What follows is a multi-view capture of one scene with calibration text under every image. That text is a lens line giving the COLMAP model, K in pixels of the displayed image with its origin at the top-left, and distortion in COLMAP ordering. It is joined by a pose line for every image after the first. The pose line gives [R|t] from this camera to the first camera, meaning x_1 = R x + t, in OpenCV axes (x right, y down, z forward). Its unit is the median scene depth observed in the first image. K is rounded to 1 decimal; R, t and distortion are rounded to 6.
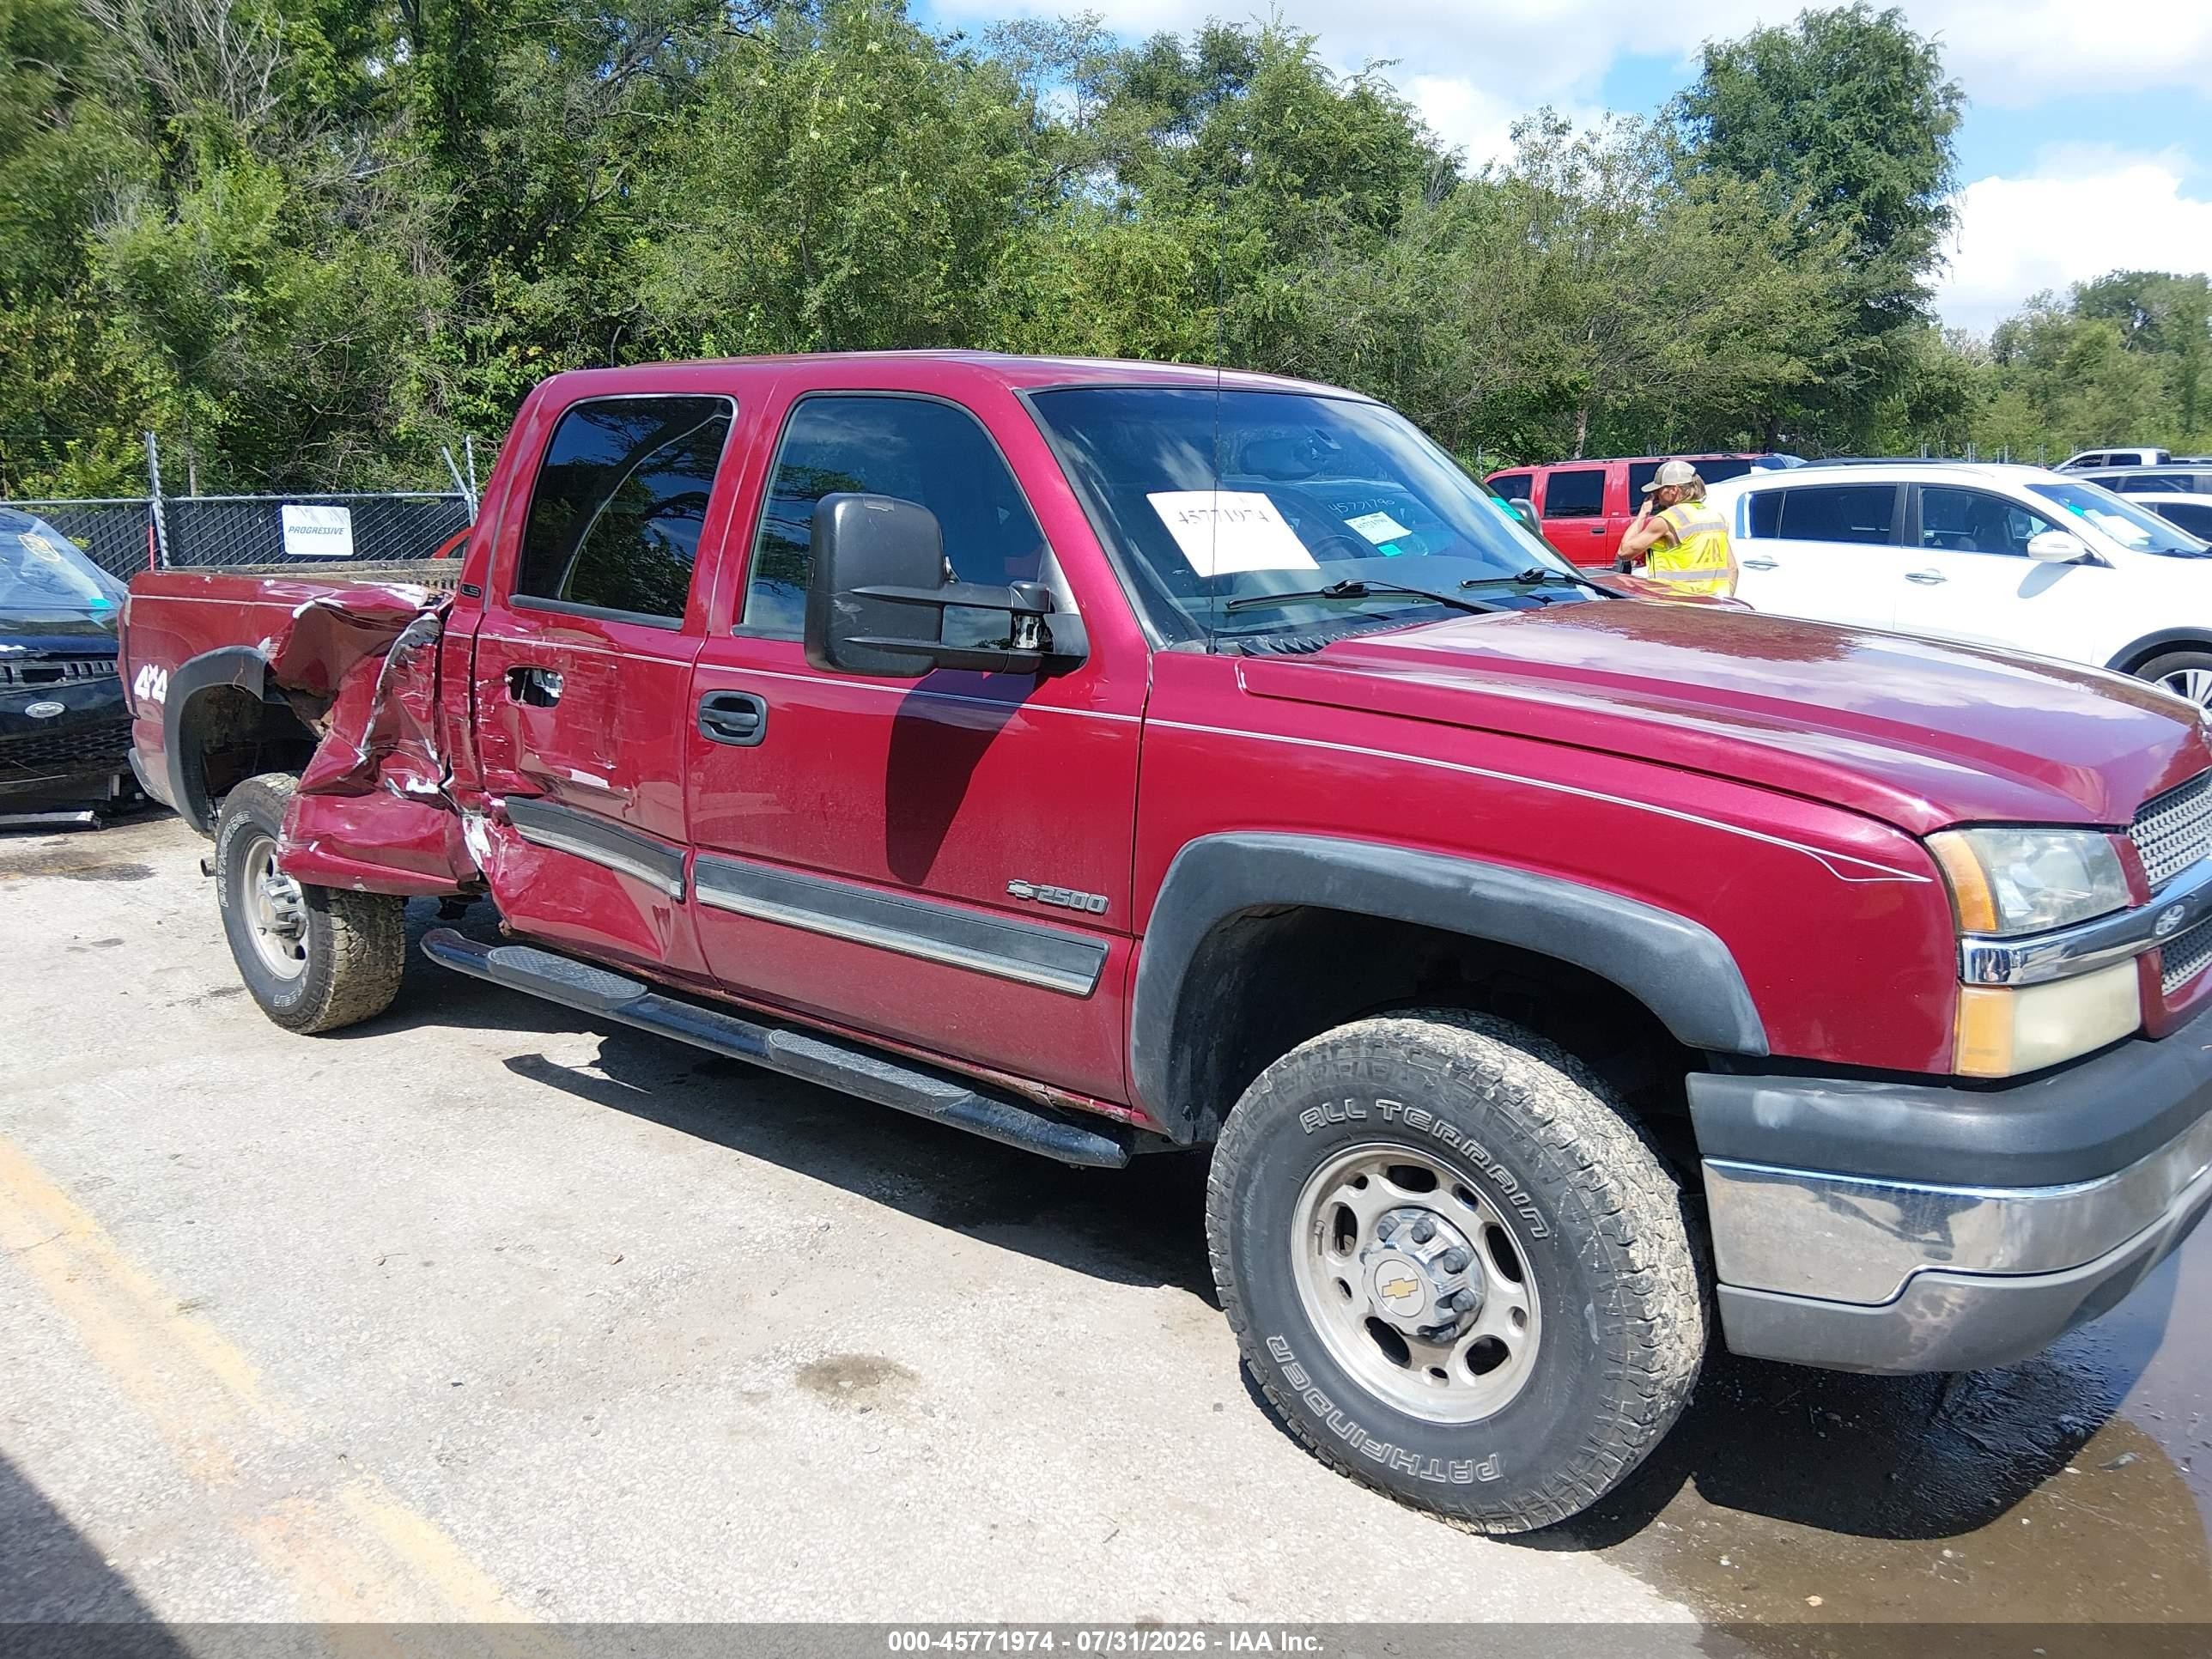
lens RADIAL K [[1655.7, 0, 1106.0], [0, 1655.7, 829.5], [0, 0, 1]] dist [0.069187, -0.120312]
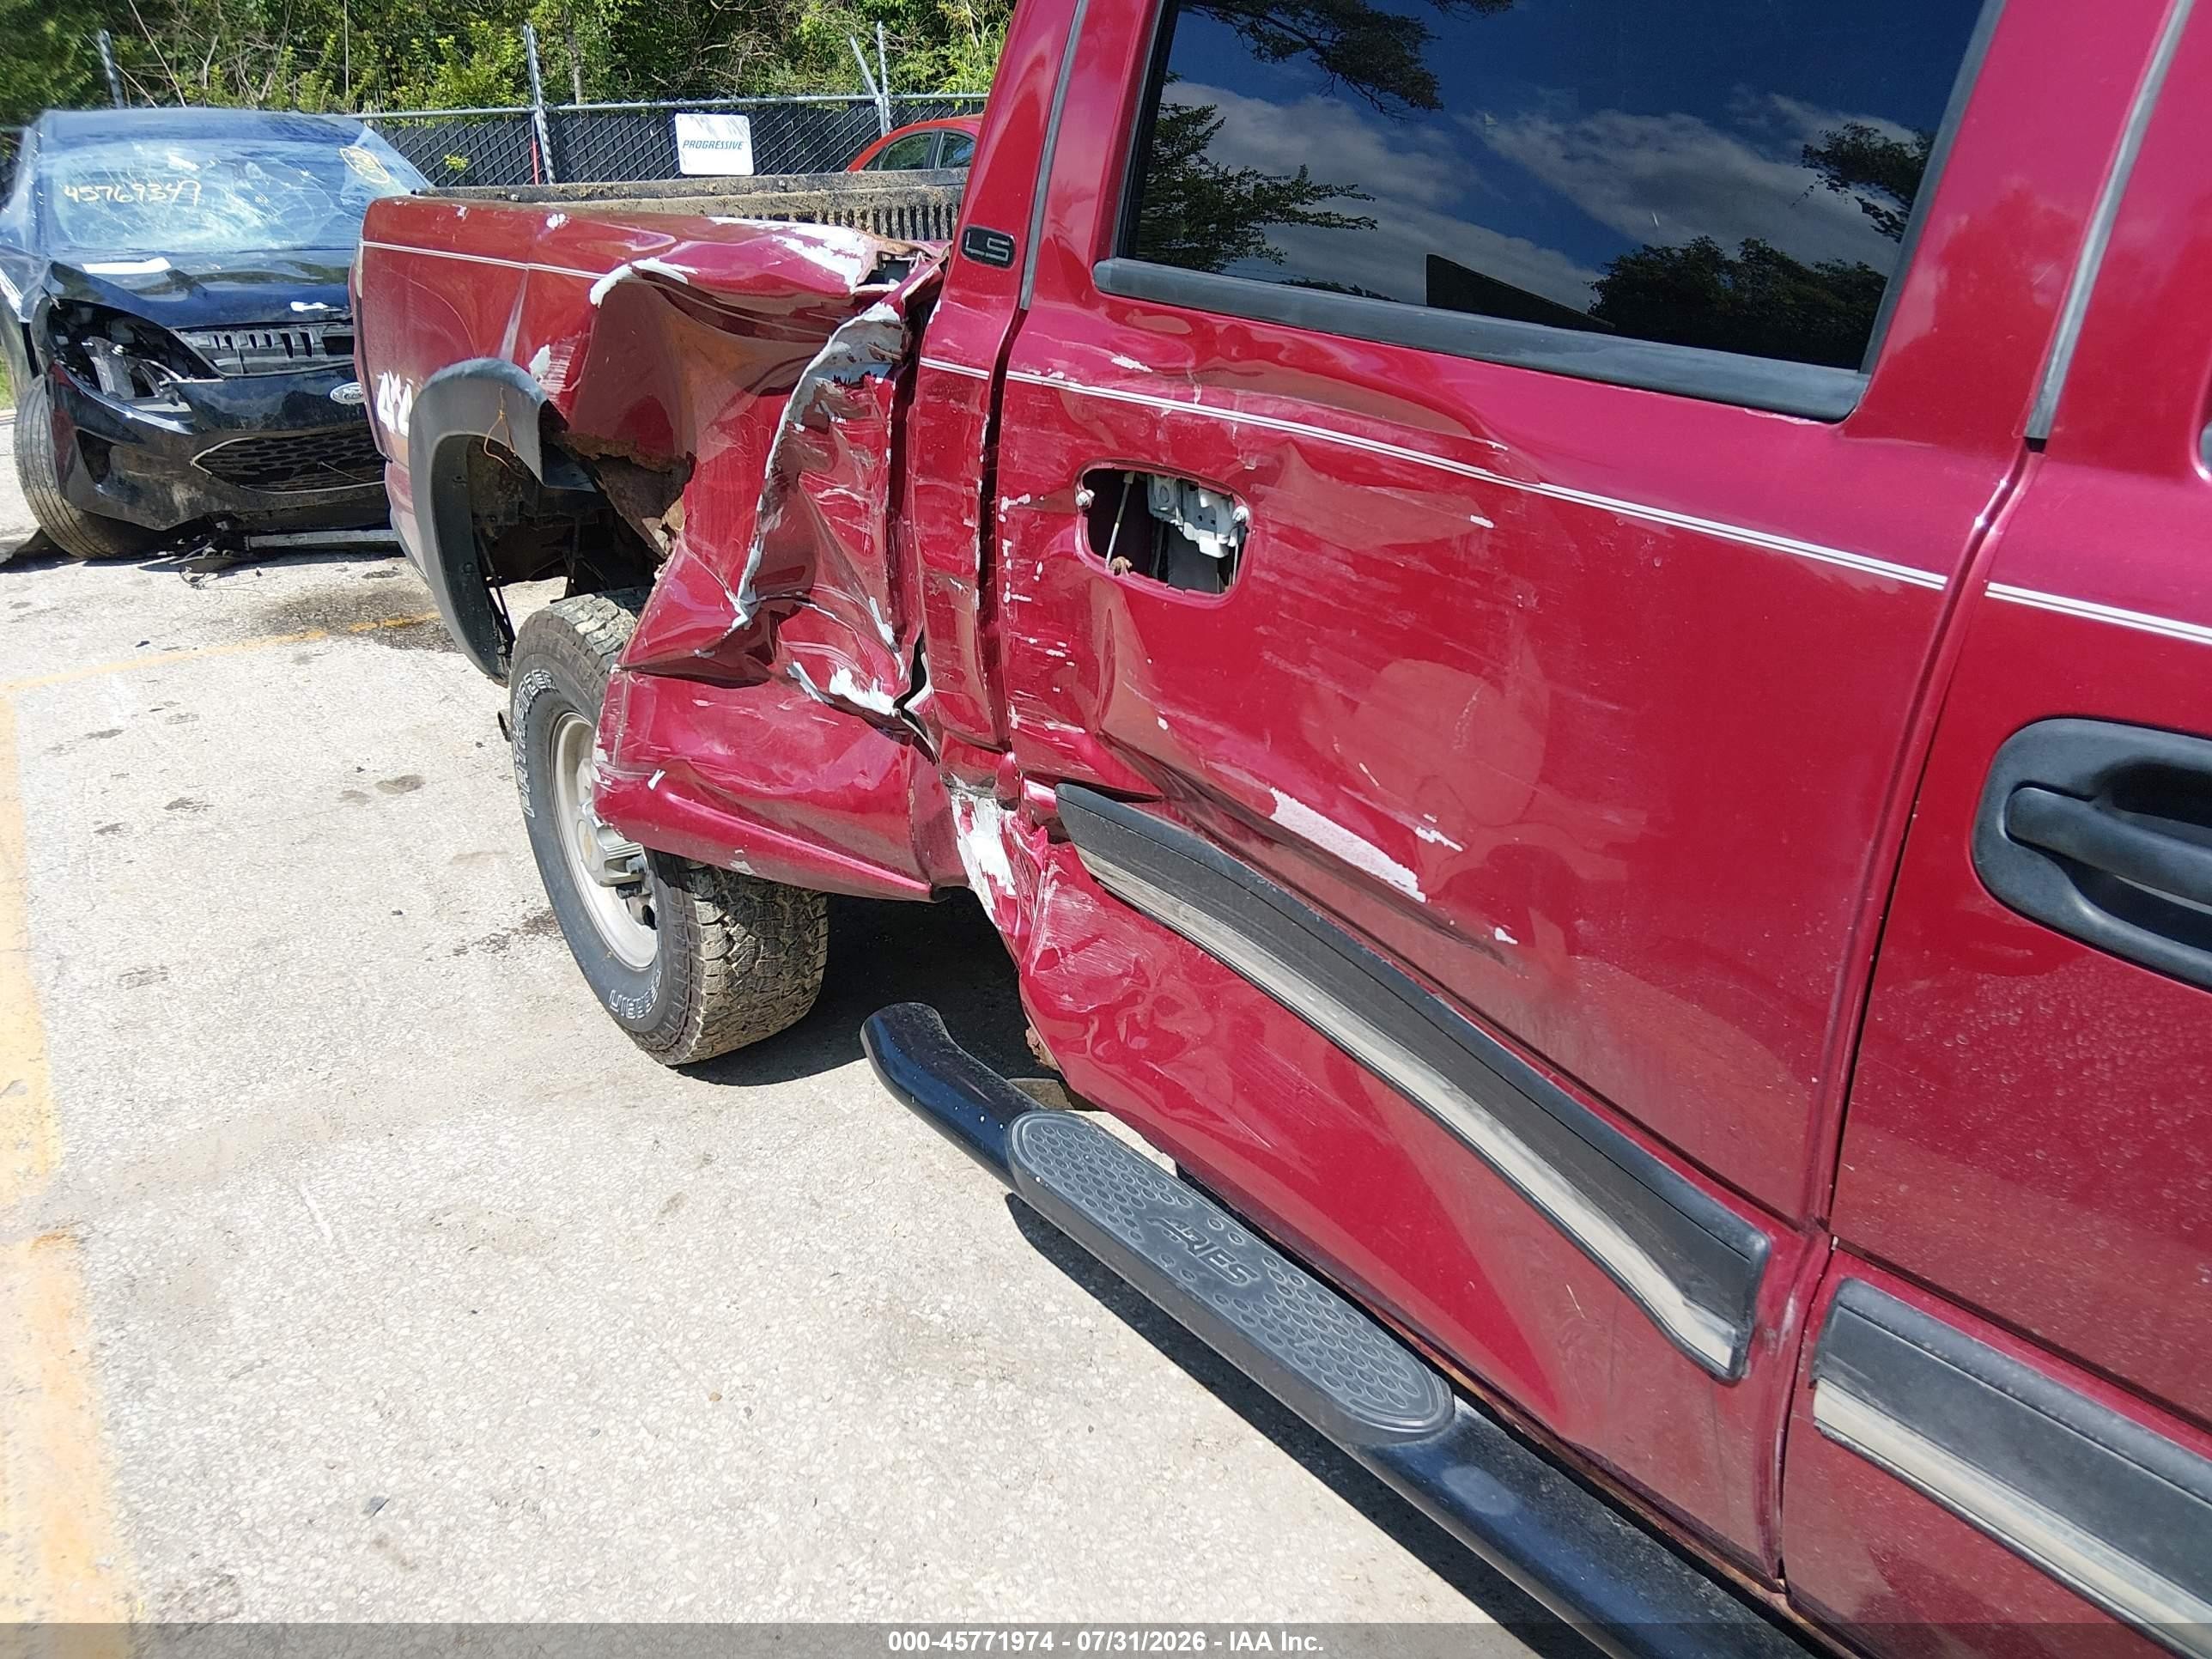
lens RADIAL K [[1655.7, 0, 1106.0], [0, 1655.7, 829.5], [0, 0, 1]] dist [0.069187, -0.120312]
pose [[0.974127, 0.074029, -0.213531, -0.253000], [-0.027570, 0.976698, 0.212840, -0.091173], [0.224312, -0.201446, 0.953469, 0.593931]]
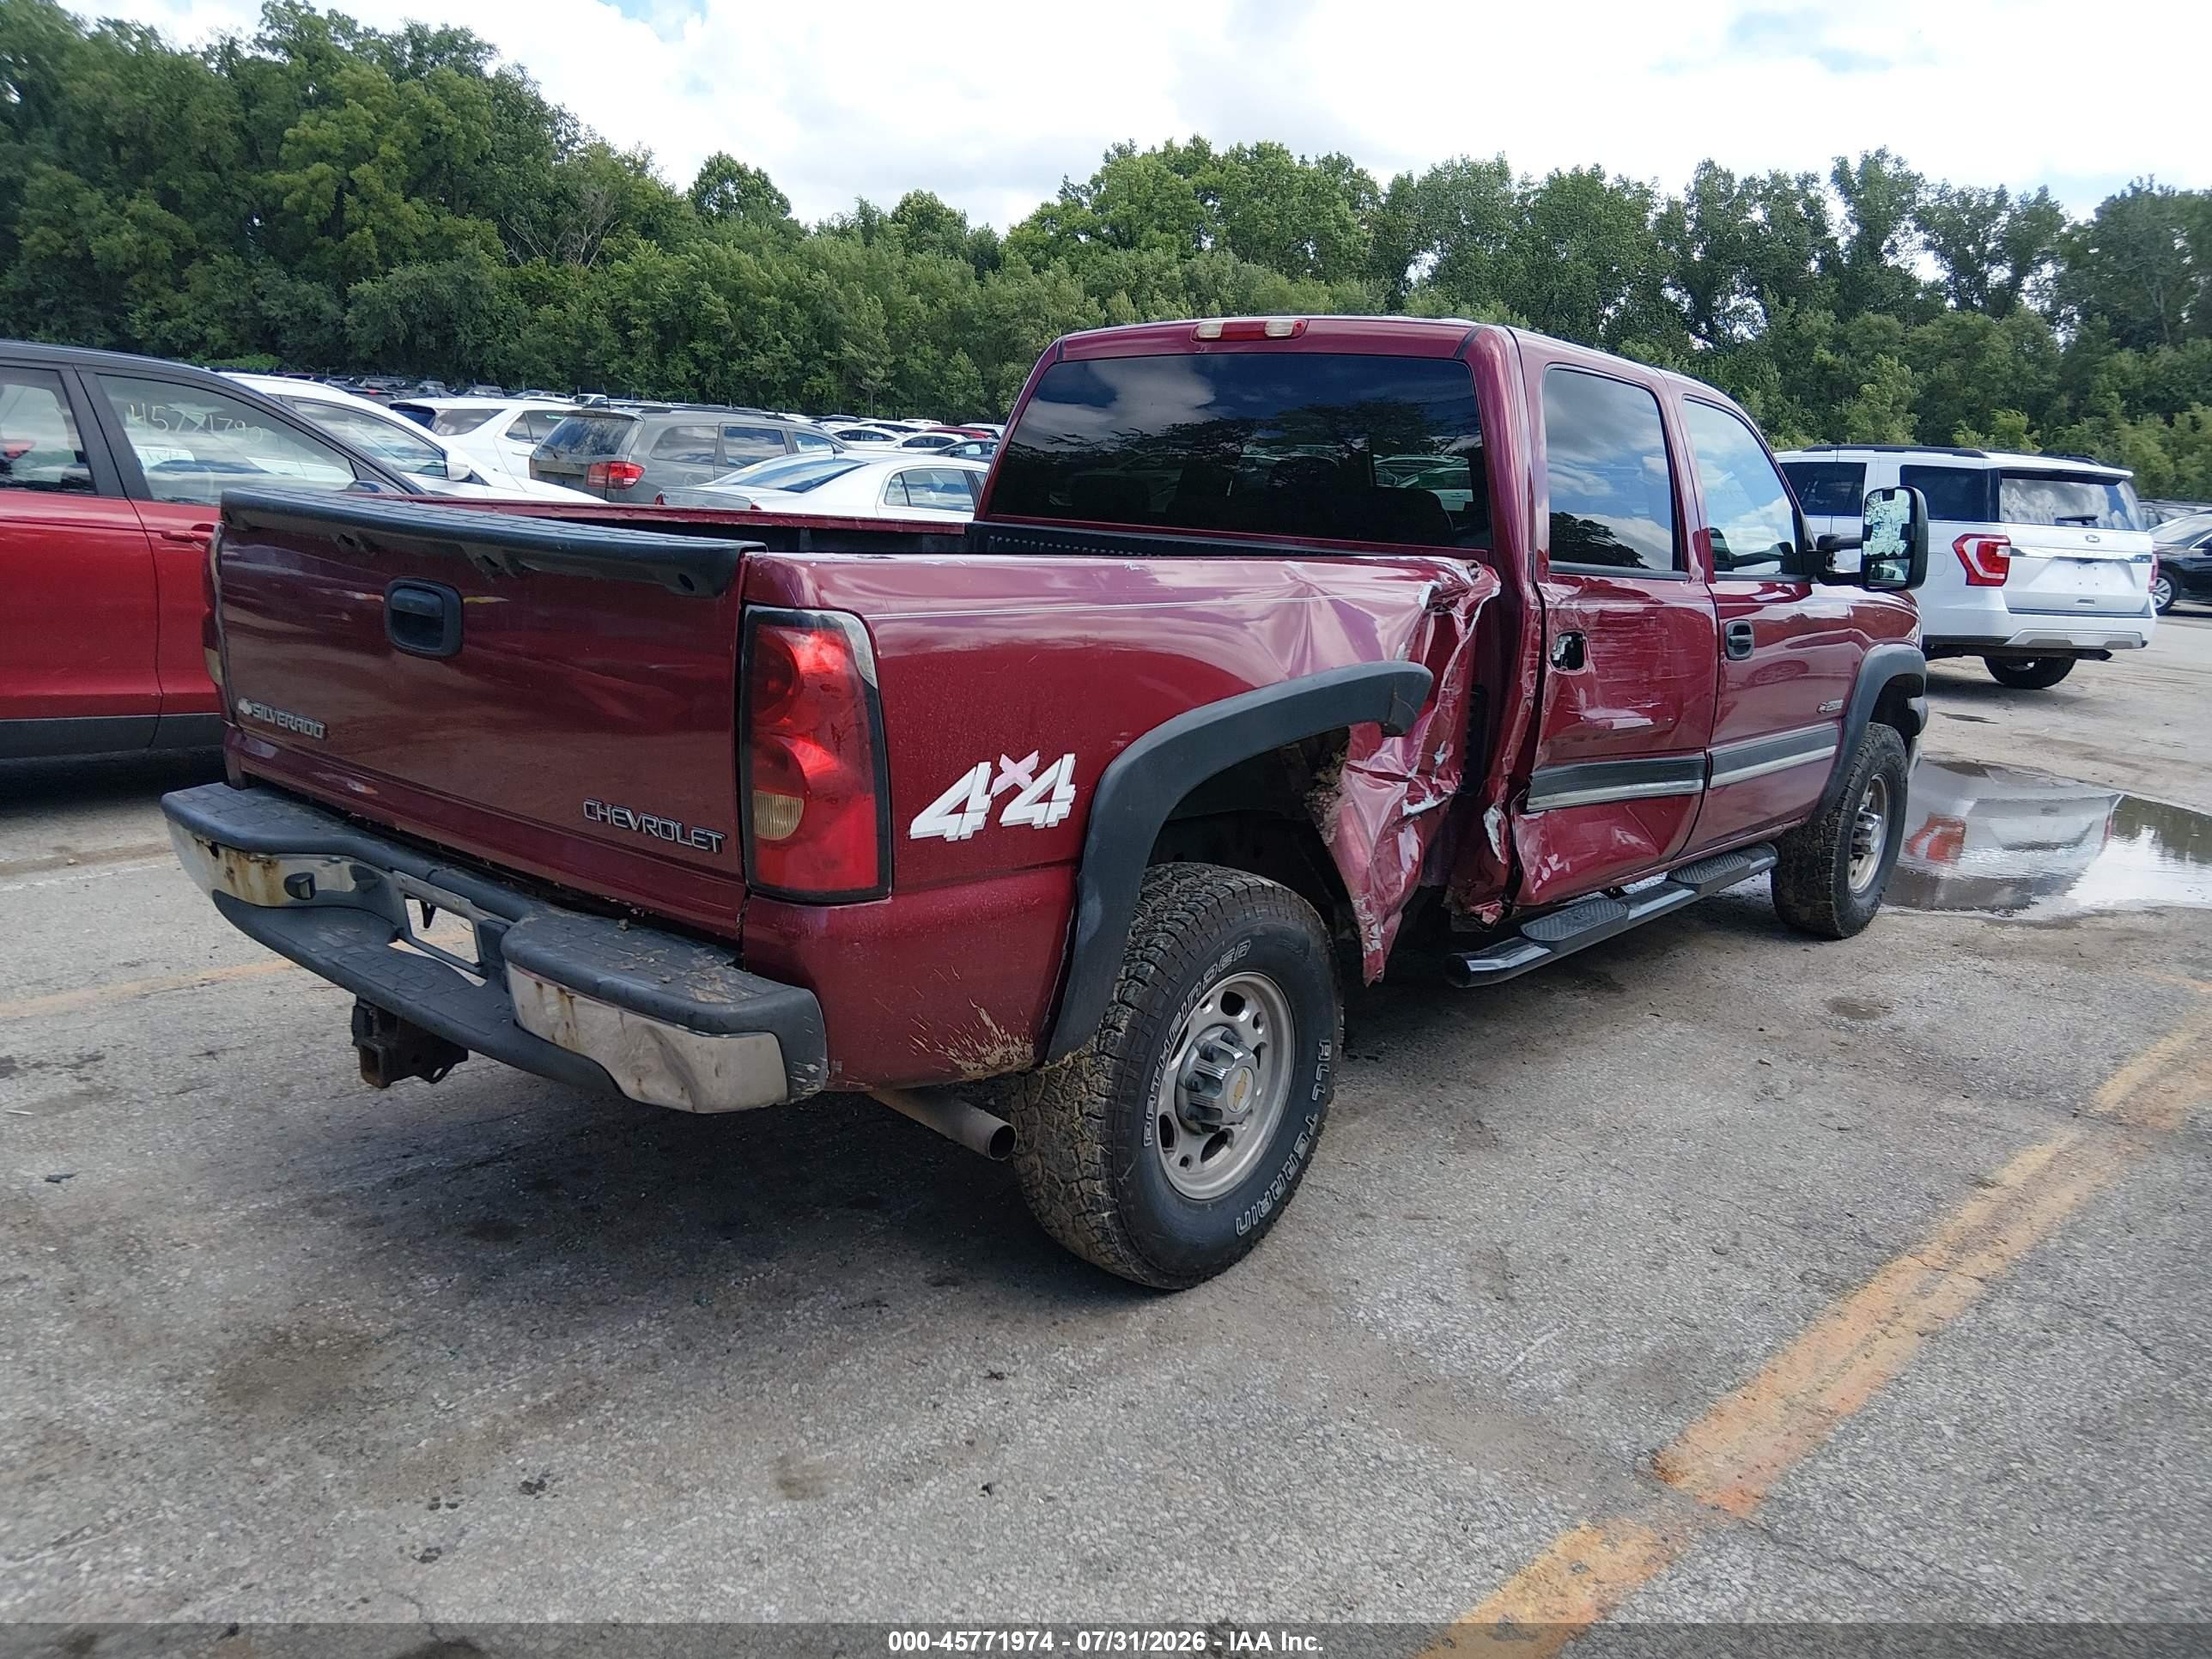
lens RADIAL K [[1655.7, 0, 1106.0], [0, 1655.7, 829.5], [0, 0, 1]] dist [0.069187, -0.120312]
pose [[0.013468, -0.195336, 0.980644, -1.254019], [0.144836, 0.970771, 0.191380, -0.198545], [-0.989364, 0.139455, 0.041366, 1.159746]]
